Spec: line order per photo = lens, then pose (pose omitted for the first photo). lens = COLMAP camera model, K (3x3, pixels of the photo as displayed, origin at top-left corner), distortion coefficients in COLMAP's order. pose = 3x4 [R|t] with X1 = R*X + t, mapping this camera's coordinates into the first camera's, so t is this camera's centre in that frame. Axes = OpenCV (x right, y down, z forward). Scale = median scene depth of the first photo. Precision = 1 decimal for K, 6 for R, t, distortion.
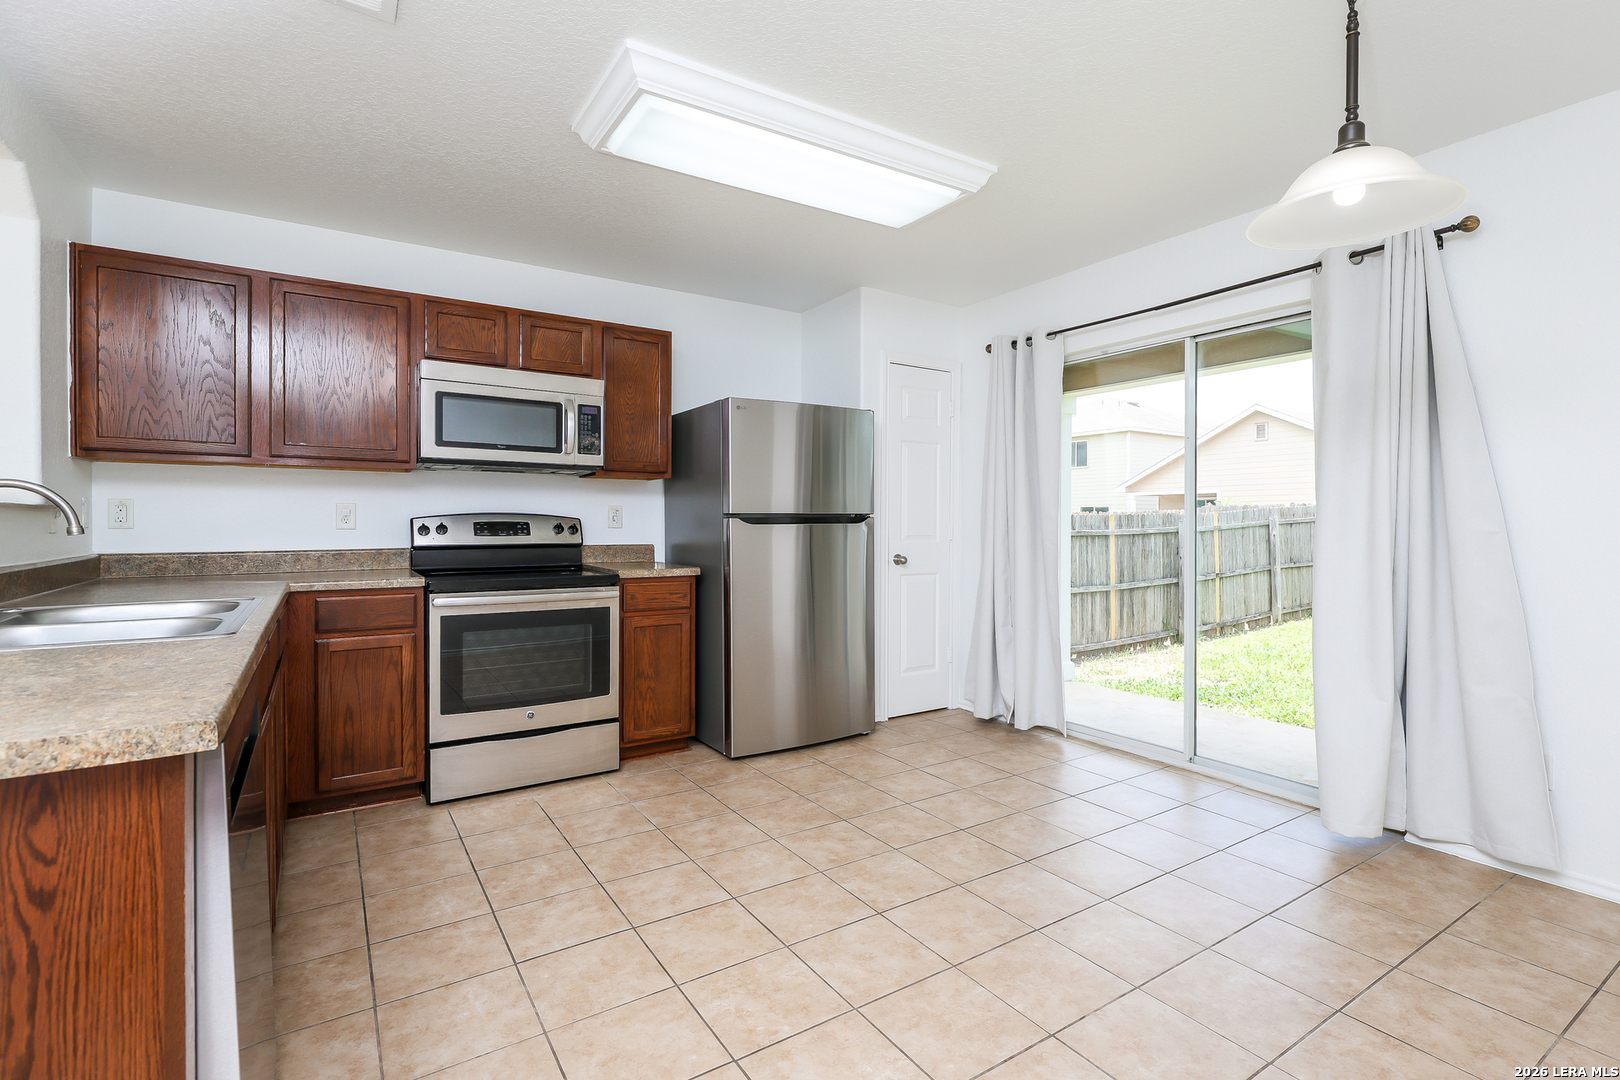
lens RADIAL K [[754.1, 0, 820.8], [0, 754.1, 536.1], [0, 0, 1]] dist [0.000624, 0.000003]
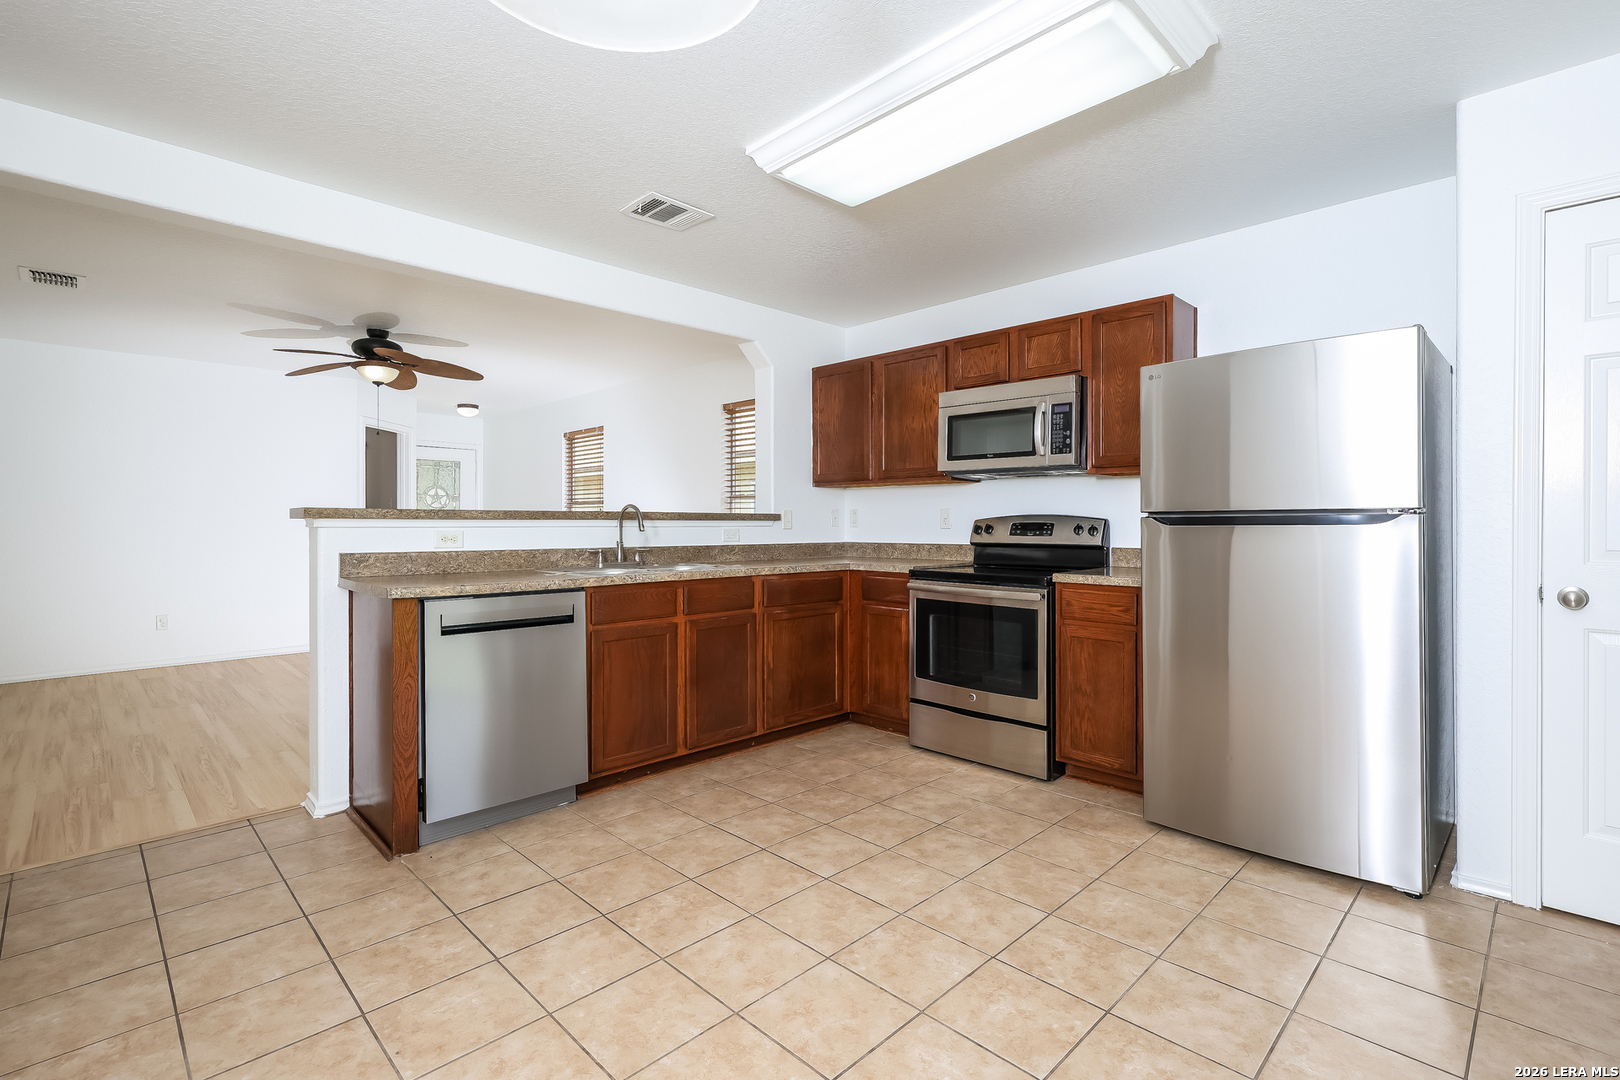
lens RADIAL K [[754.1, 0, 809.3], [0, 754.1, 523.8], [0, 0, 1]] dist [0.000624, 0.000003]
pose [[0.201110, 0.001240, -0.979568, 0.664222], [-0.018513, 0.999825, -0.002535, -0.010322], [0.979394, 0.018644, 0.201097, 0.548313]]
